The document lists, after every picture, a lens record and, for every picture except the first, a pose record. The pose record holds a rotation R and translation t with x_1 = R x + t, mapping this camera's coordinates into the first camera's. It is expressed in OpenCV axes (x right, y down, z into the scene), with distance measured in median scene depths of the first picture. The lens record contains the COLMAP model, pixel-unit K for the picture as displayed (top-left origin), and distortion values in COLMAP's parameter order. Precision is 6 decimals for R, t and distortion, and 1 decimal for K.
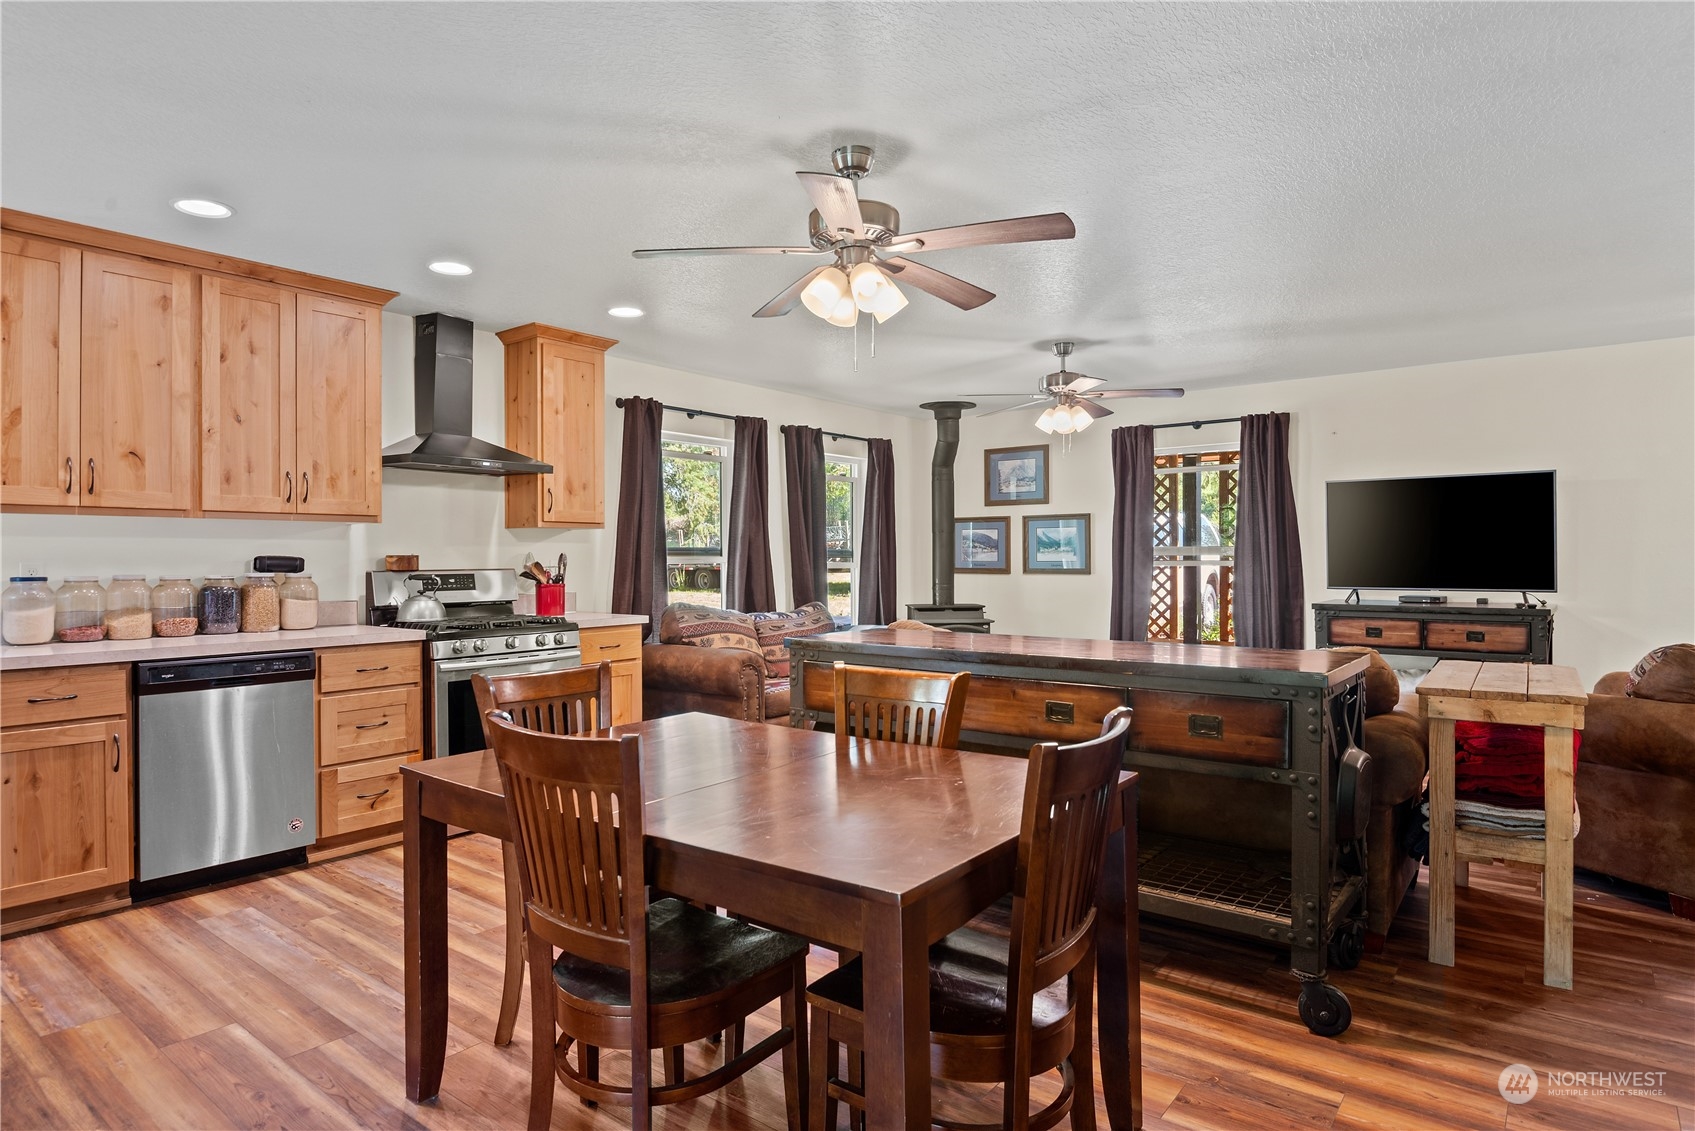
lens RADIAL K [[939.5, 0, 838.8], [0, 939.5, 557.3], [0, 0, 1]] dist [-0.007131, -0.010296]
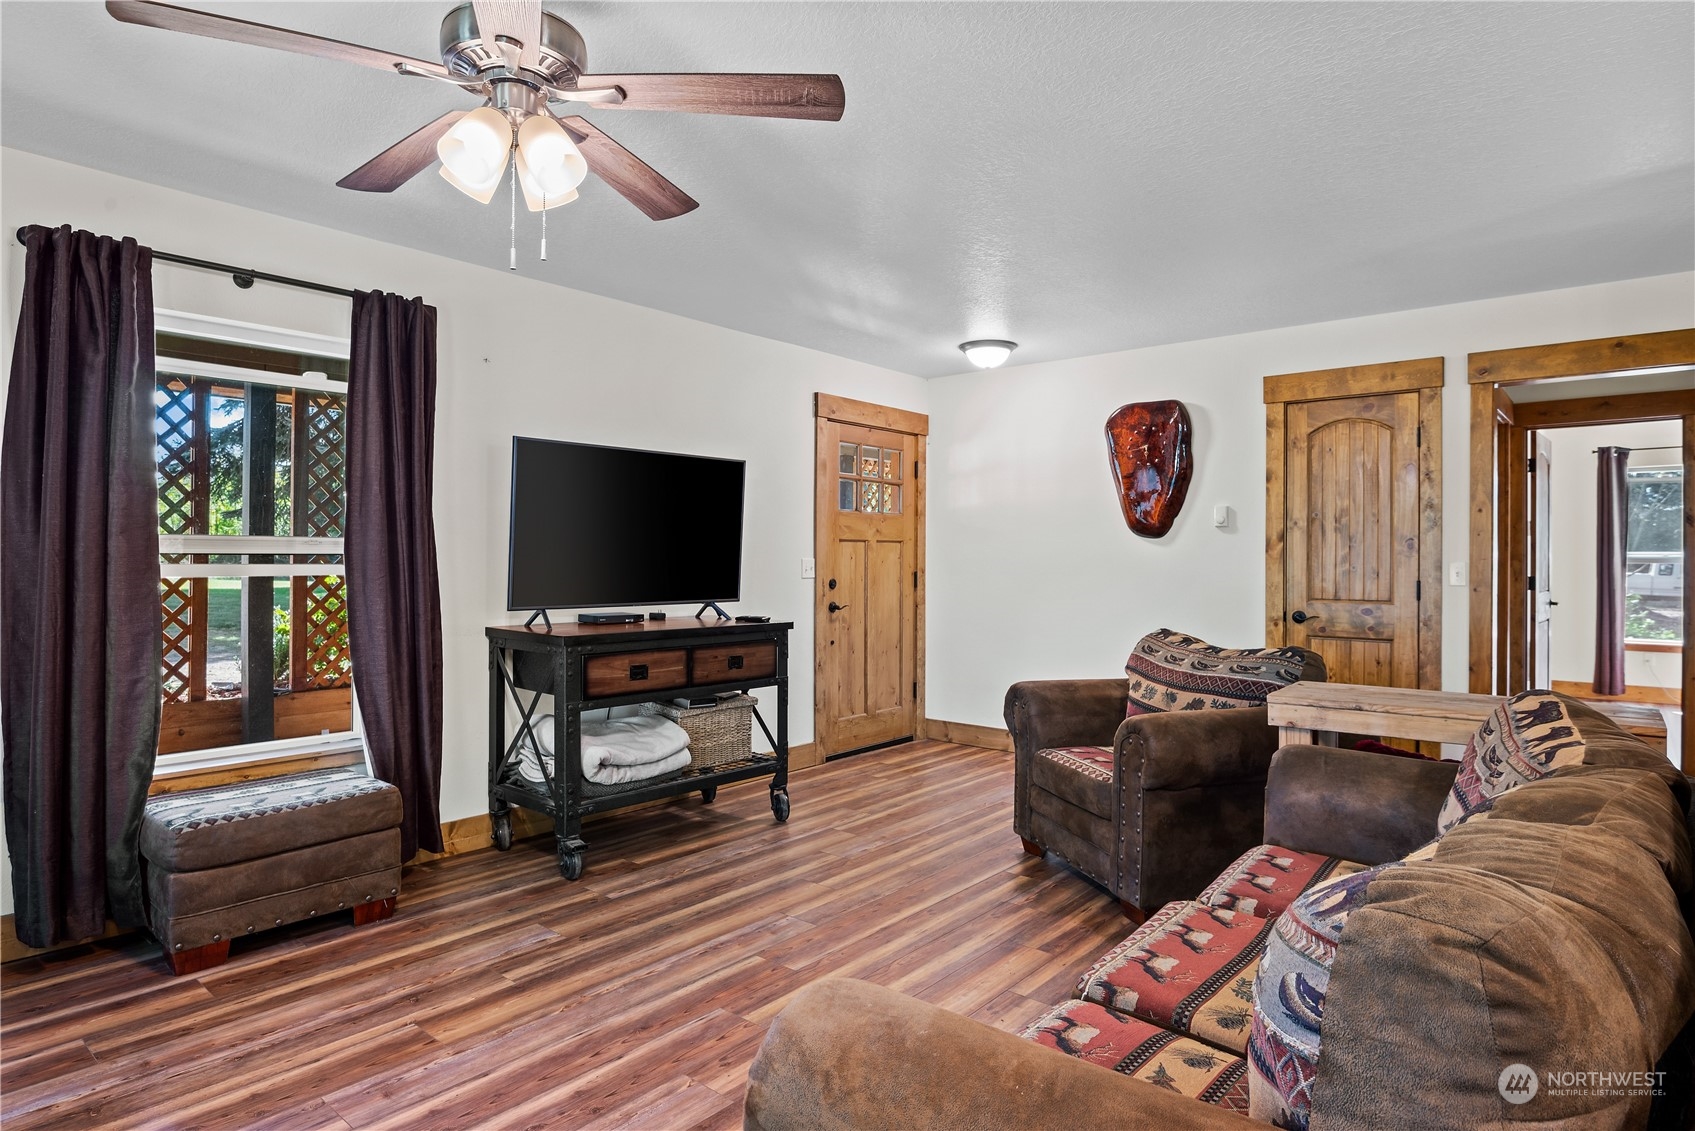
lens RADIAL K [[939.5, 0, 852.8], [0, 939.5, 552.6], [0, 0, 1]] dist [-0.007131, -0.010296]
pose [[0.025599, 0.012531, 0.999594, -0.107577], [-0.004858, 0.999911, -0.012410, 0.002416], [-0.999660, -0.004538, 0.025657, 0.920937]]
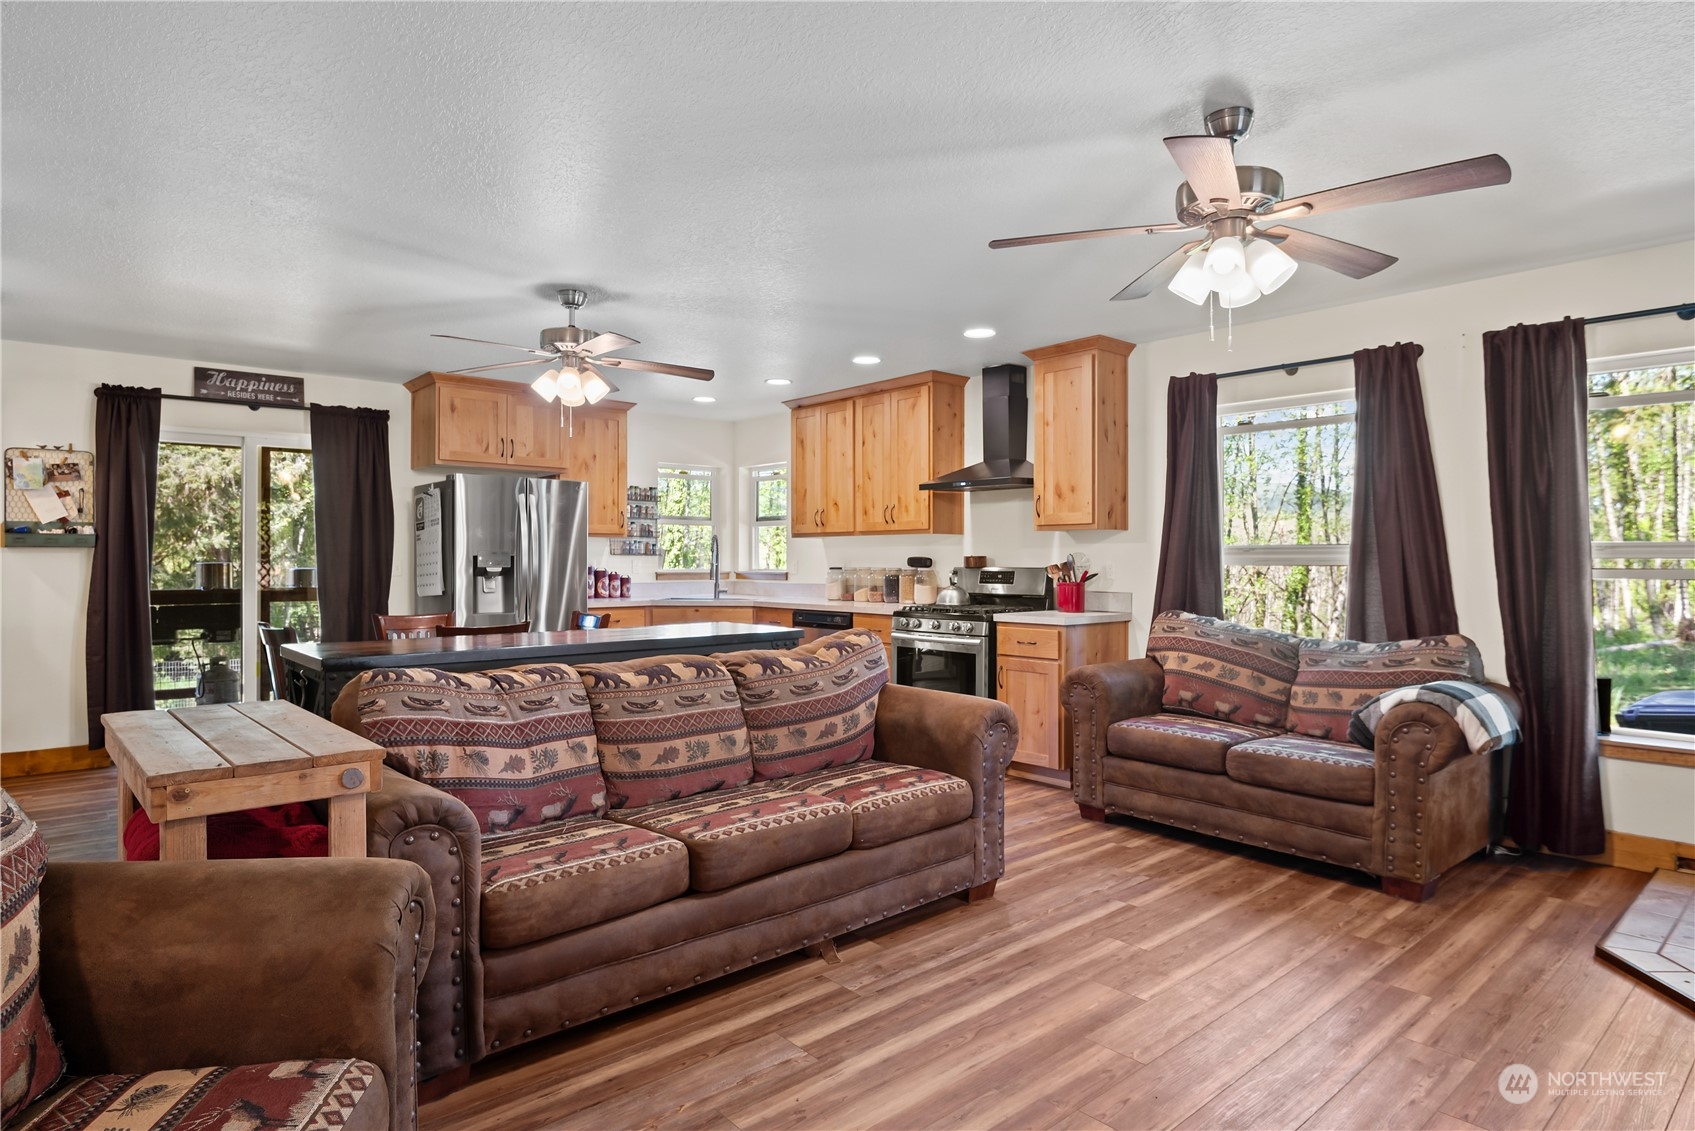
lens RADIAL K [[939.5, 0, 838.6], [0, 939.5, 548.7], [0, 0, 1]] dist [-0.007131, -0.010296]
pose [[-0.190397, -0.007195, -0.981681, 0.797730], [0.002026, 0.999968, -0.007722, -0.002408], [0.981705, -0.003459, -0.190376, 0.952779]]
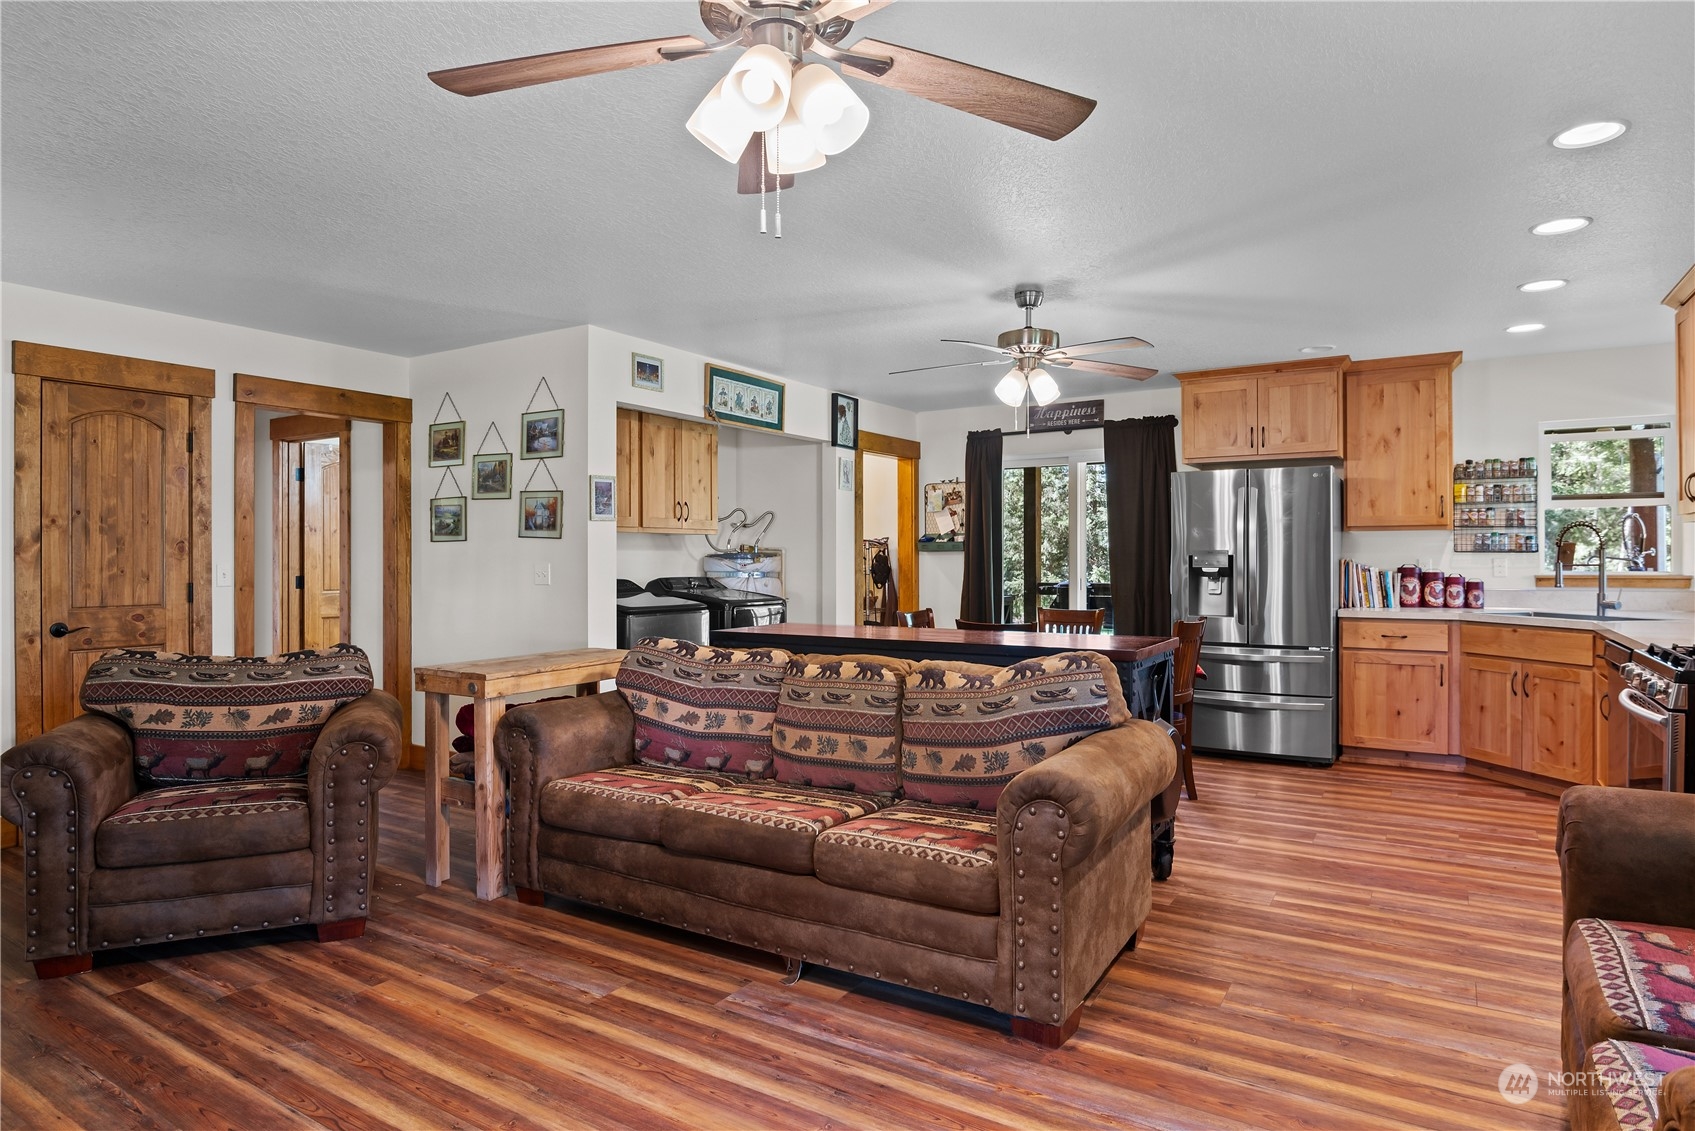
lens RADIAL K [[939.5, 0, 839.9], [0, 939.5, 561.7], [0, 0, 1]] dist [-0.007131, -0.010296]
pose [[-0.993840, 0.008517, -0.110497, 0.270437], [0.008166, 0.999960, 0.003633, -0.003392], [0.110523, 0.002709, -0.993870, 1.384035]]
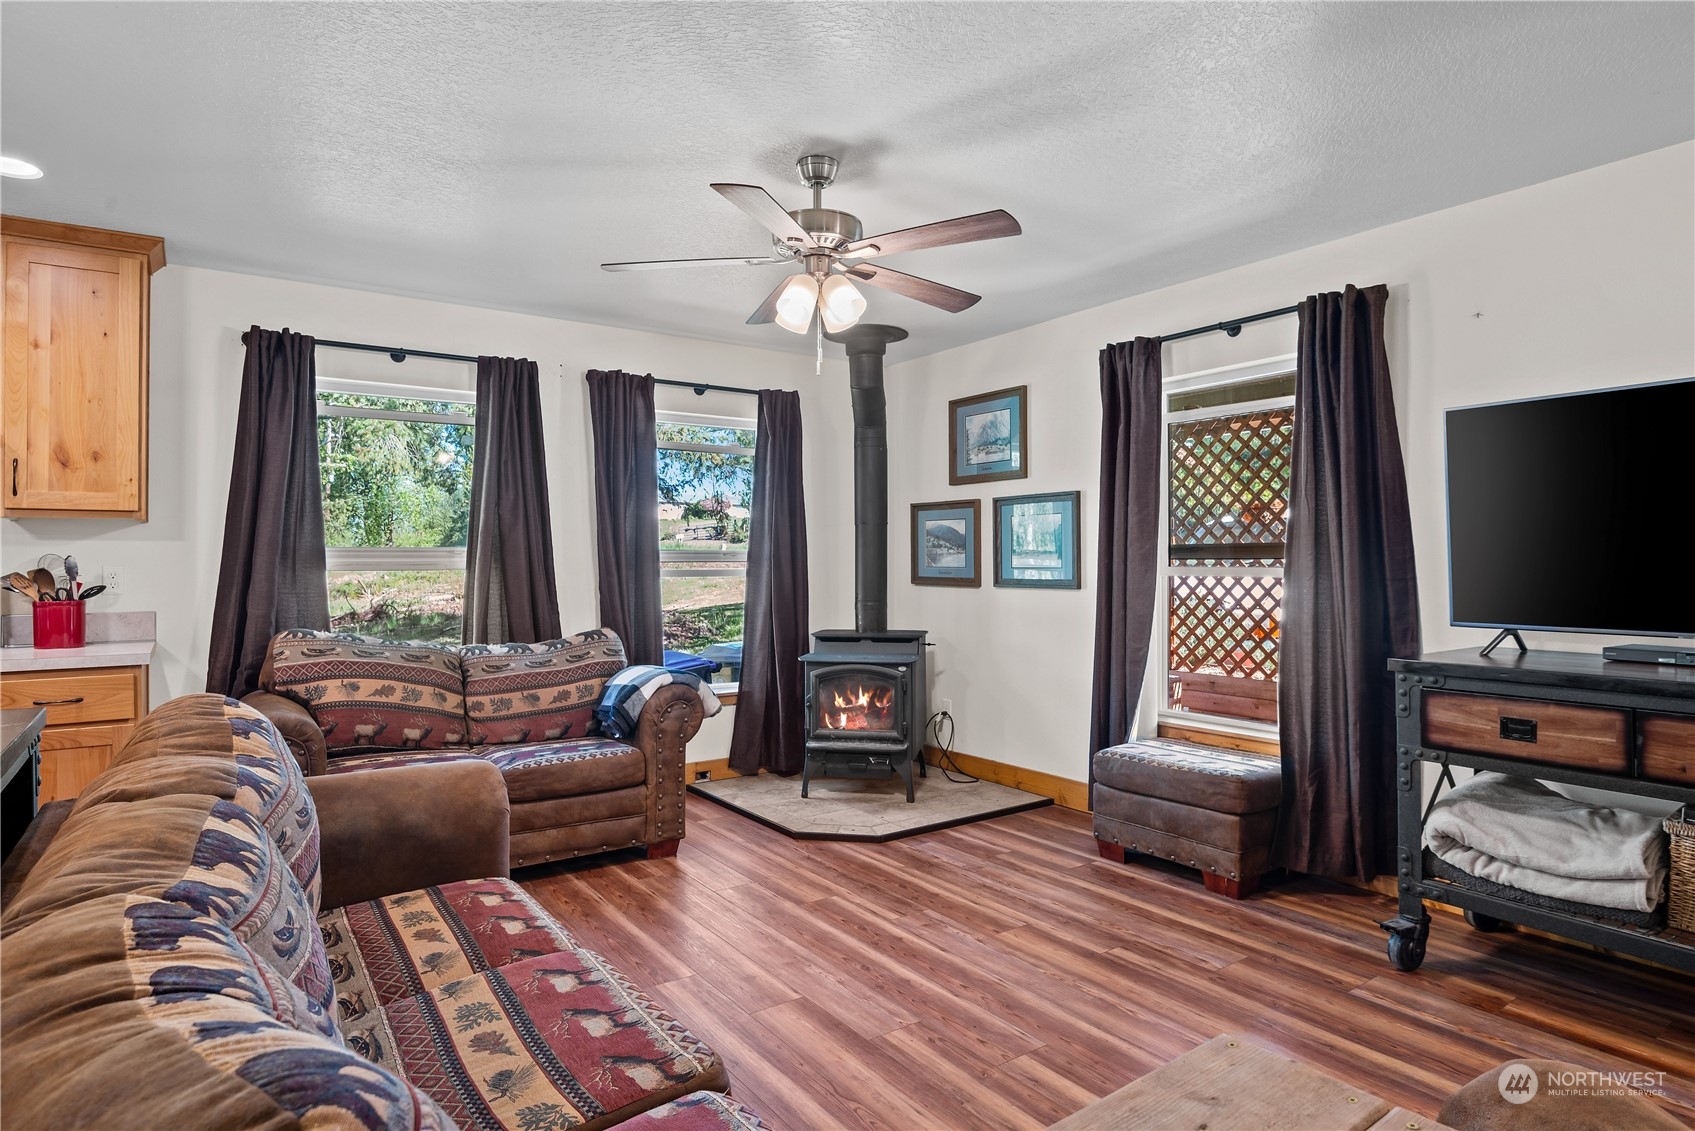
lens RADIAL K [[939.5, 0, 837.2], [0, 939.5, 559.3], [0, 0, 1]] dist [-0.007131, -0.010296]
pose [[0.956154, -0.000289, -0.292863, 0.432119], [-0.000346, 0.999998, -0.002117, -0.000659], [0.292863, 0.002126, 0.956152, 0.526284]]
